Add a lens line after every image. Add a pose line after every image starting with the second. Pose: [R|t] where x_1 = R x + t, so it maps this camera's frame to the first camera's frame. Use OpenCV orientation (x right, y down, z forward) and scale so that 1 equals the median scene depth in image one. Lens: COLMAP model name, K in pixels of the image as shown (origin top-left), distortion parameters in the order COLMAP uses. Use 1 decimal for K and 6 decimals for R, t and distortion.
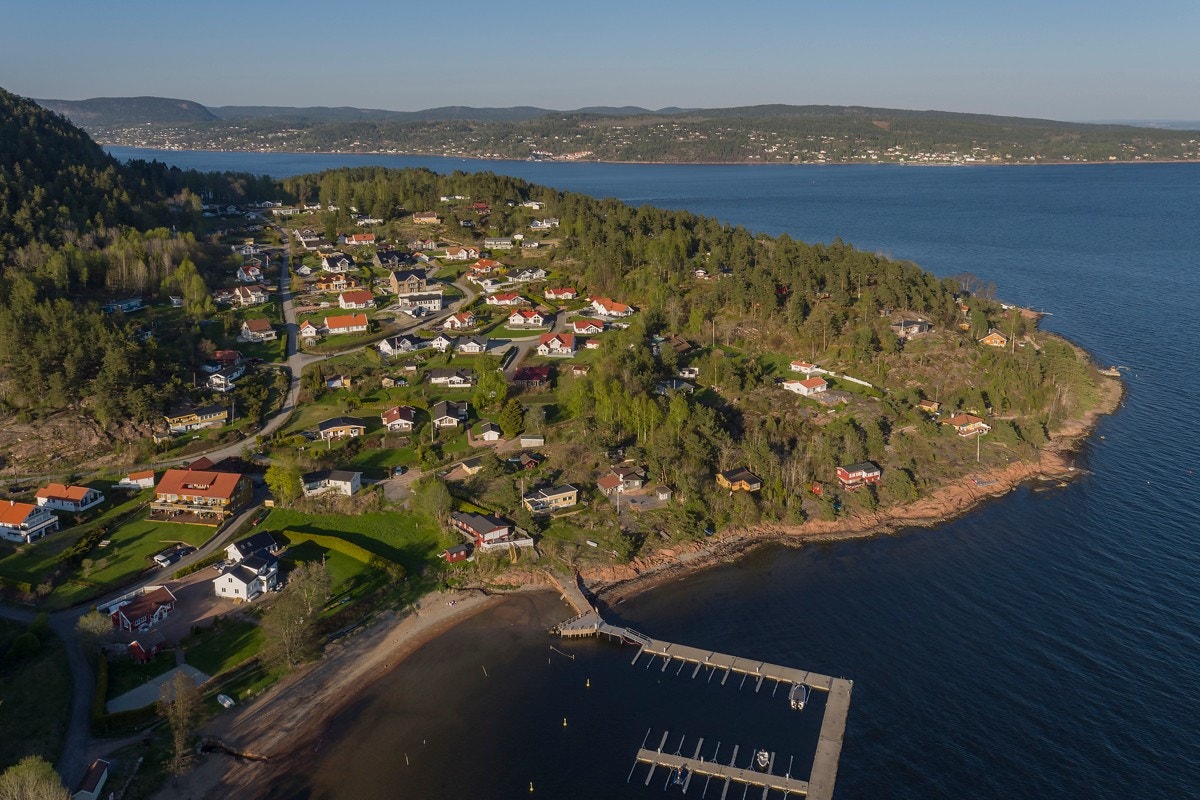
lens RADIAL K [[799.8, 0, 600.0], [0, 799.8, 400.0], [0, 0, 1]] dist [0.007812, 0.000327]
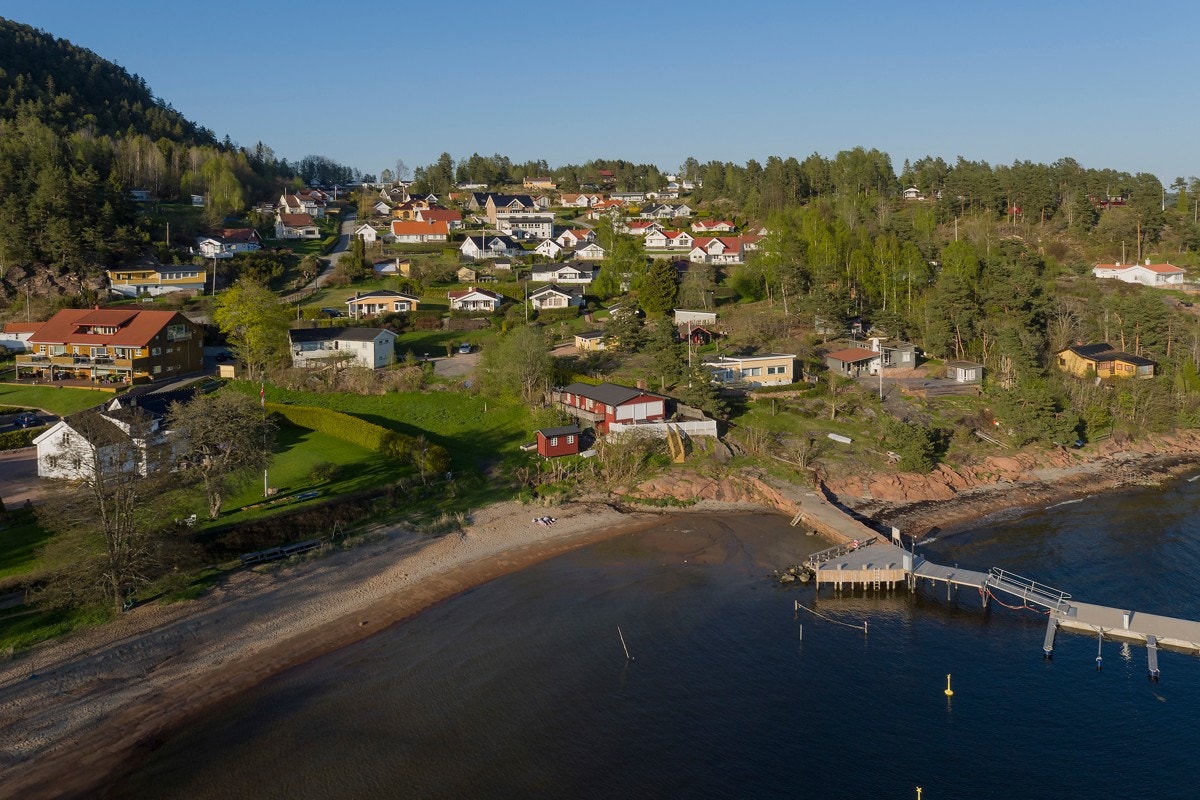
lens RADIAL K [[799.8, 0, 600.0], [0, 799.8, 400.0], [0, 0, 1]] dist [0.007812, 0.000327]
pose [[0.989307, -0.008866, -0.145577, -0.079334], [-0.012000, 0.989818, -0.141830, 0.219709], [0.145352, 0.142061, 0.979128, 0.495517]]
